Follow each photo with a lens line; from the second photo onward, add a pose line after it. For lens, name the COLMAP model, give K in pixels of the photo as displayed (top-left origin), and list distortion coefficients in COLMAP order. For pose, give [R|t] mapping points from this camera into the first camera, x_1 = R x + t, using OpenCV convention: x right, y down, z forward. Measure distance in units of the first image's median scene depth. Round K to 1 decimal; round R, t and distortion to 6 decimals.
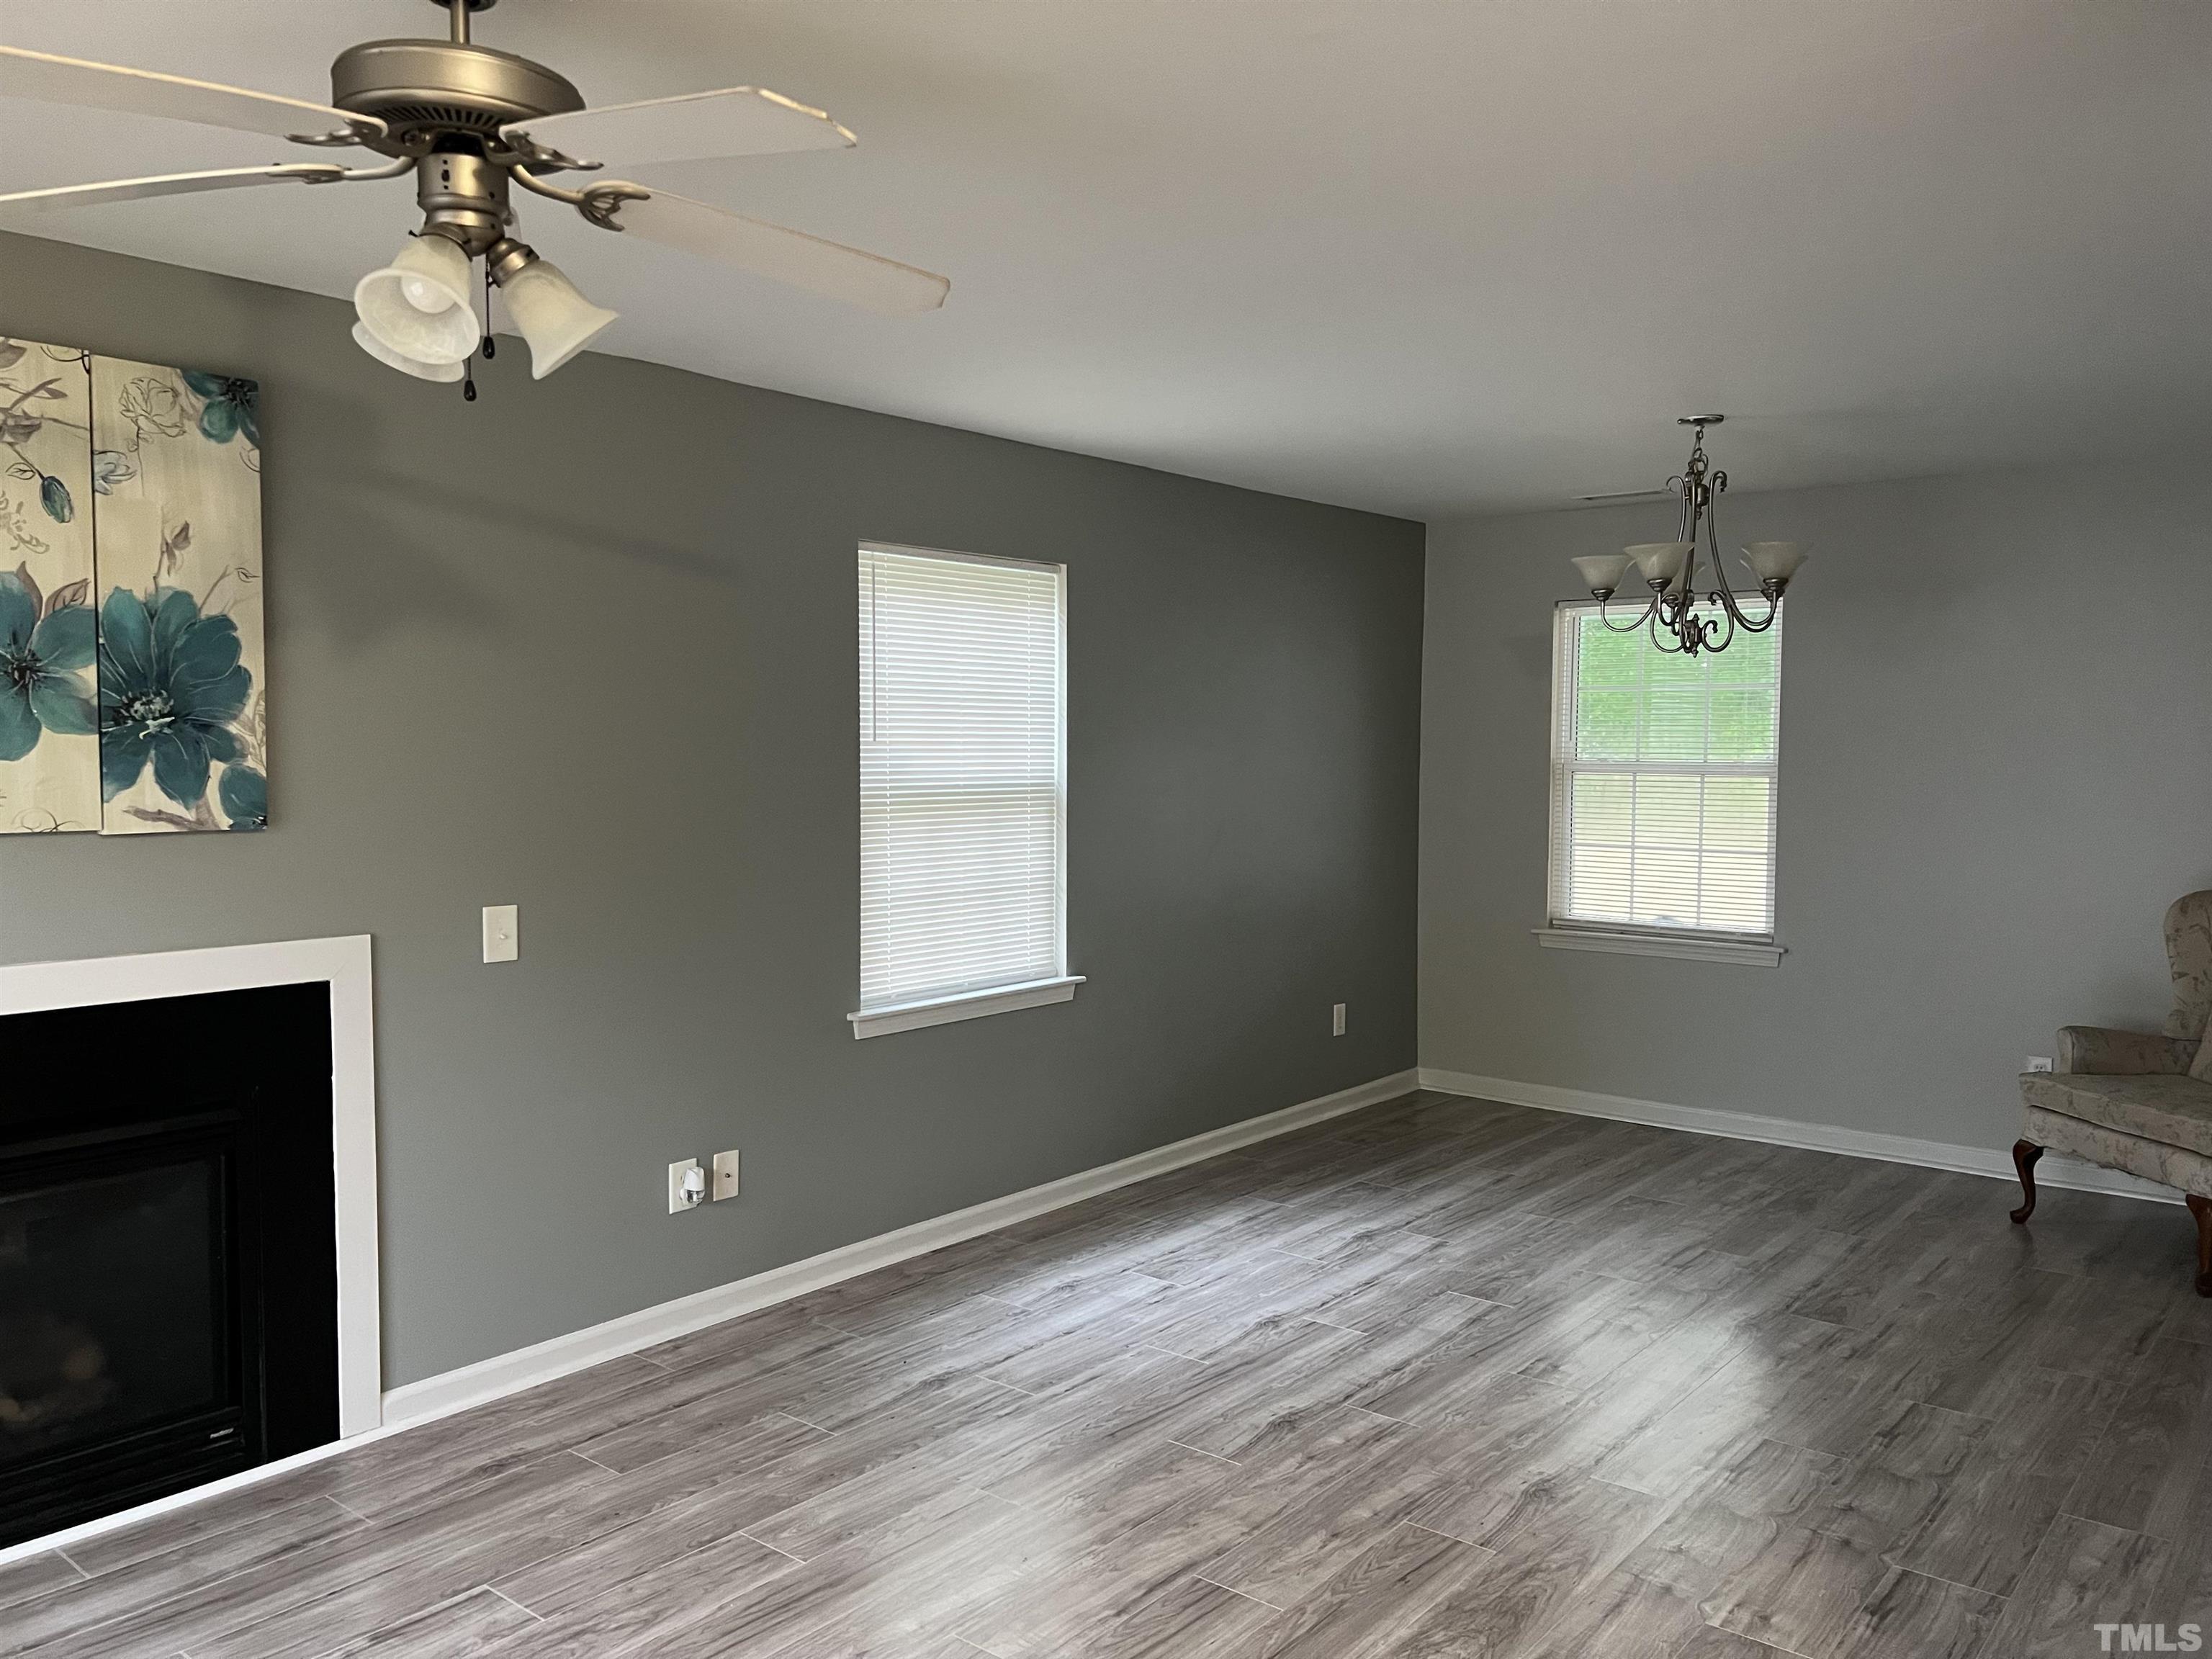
lens RADIAL K [[1681.0, 0, 1130.9], [0, 1681.0, 850.0], [0, 0, 1]] dist [0.004978, -0.018333]
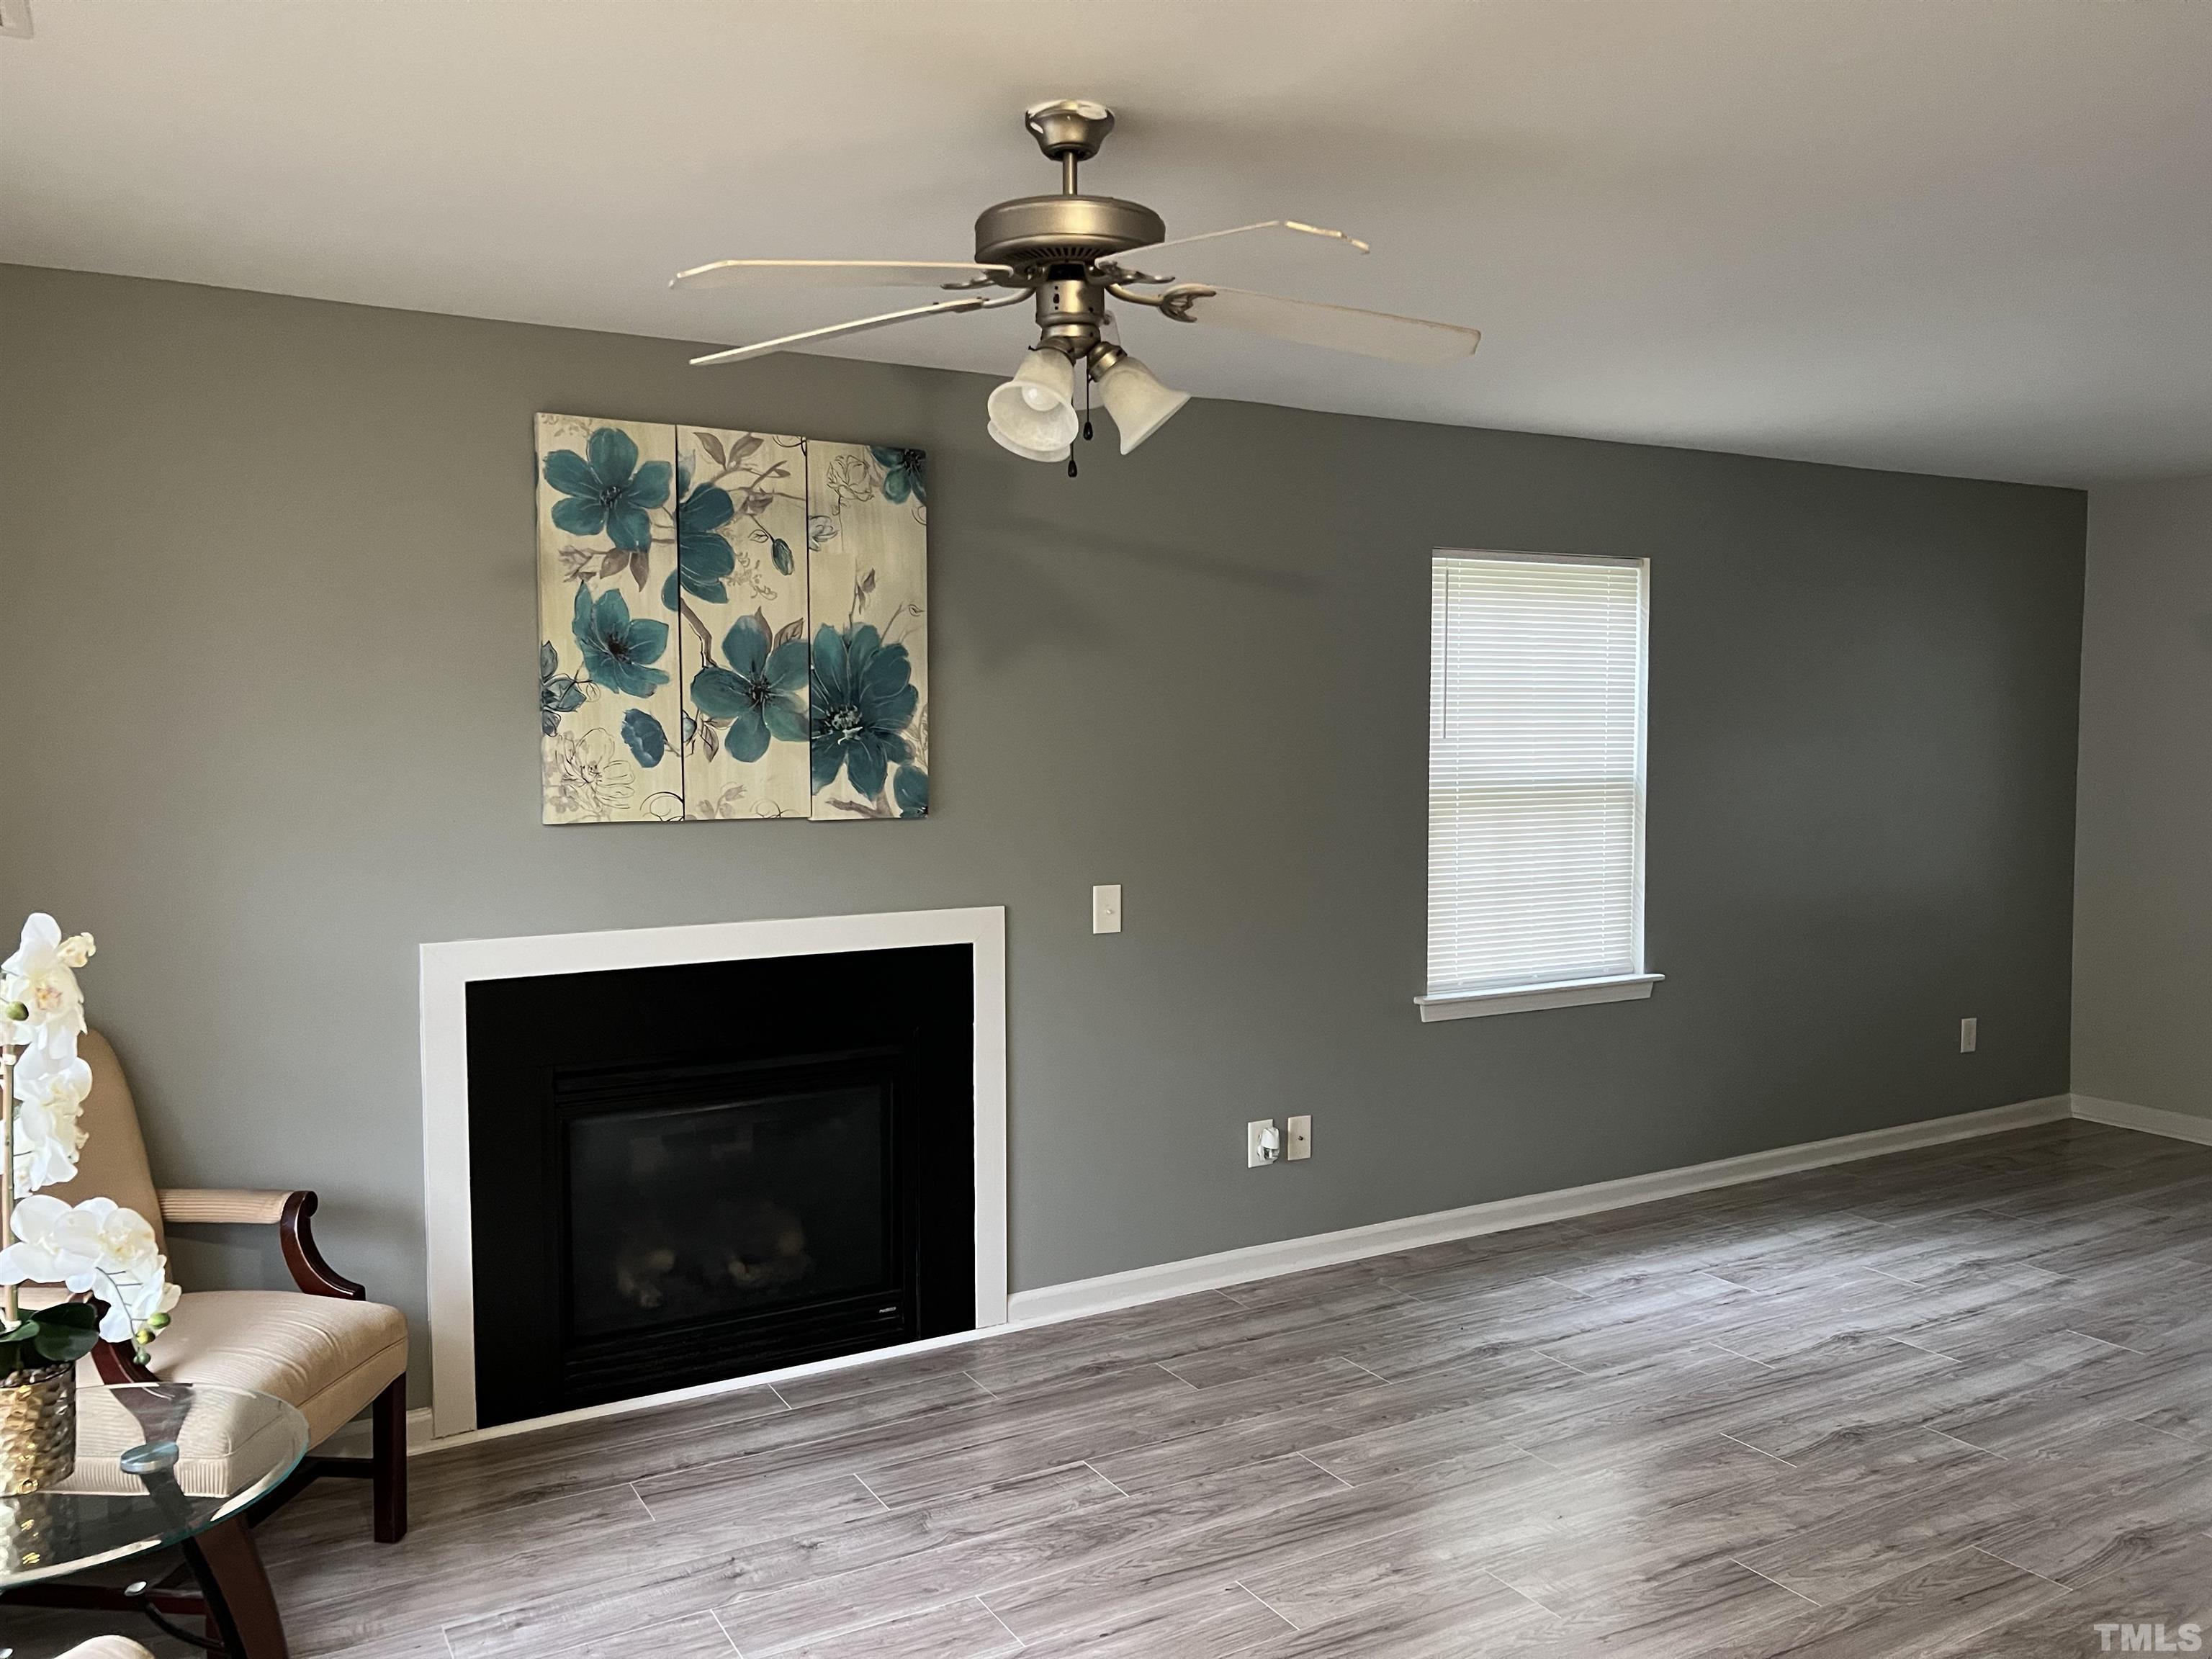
lens RADIAL K [[1680.6, 0, 1072.9], [0, 1680.6, 841.0], [0, 0, 1]] dist [0.043095, -0.075981]
pose [[0.924111, 0.013078, -0.381900, 0.049521], [-0.013773, 0.999905, 0.000914, 0.002143], [0.381876, 0.004416, 0.924203, -0.087595]]
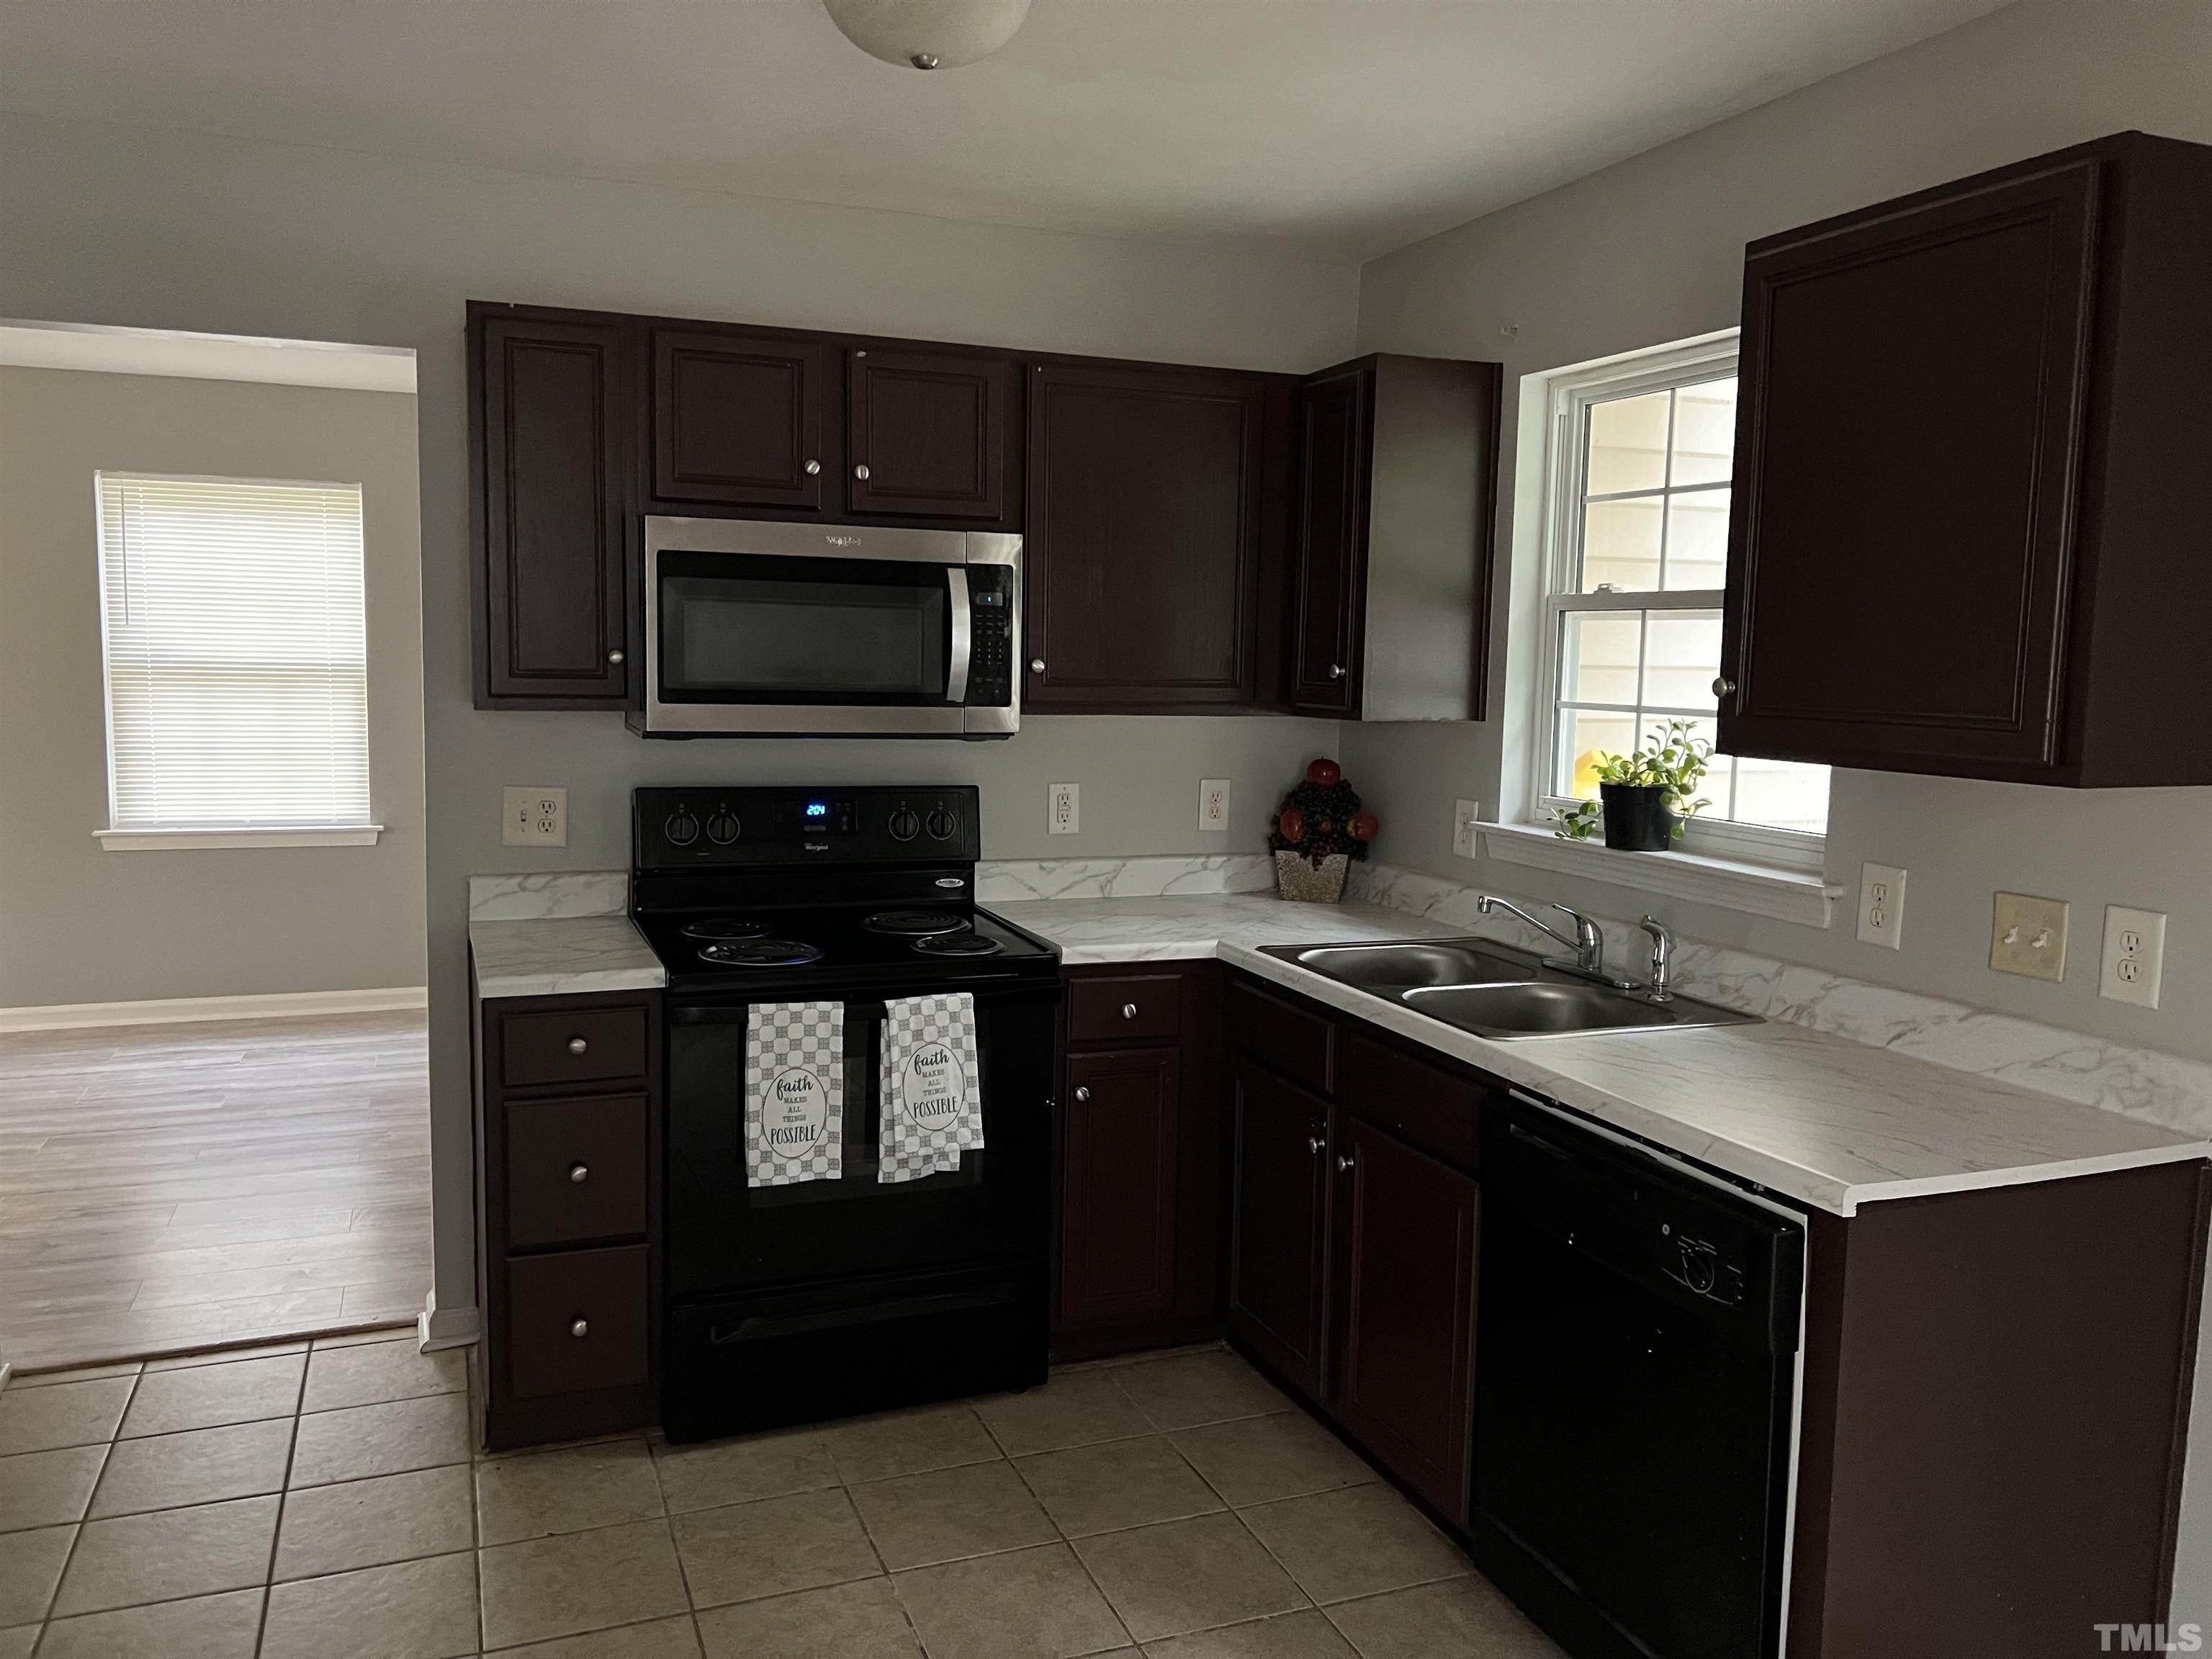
lens RADIAL K [[1683.0, 0, 1104.9], [0, 1683.0, 844.8], [0, 0, 1]] dist [0.050576, -0.066192]
pose [[0.866214, 0.067879, -0.495041, 1.674476], [-0.045324, 0.997319, 0.057442, -0.006795], [0.497613, -0.027320, 0.866969, 0.315807]]
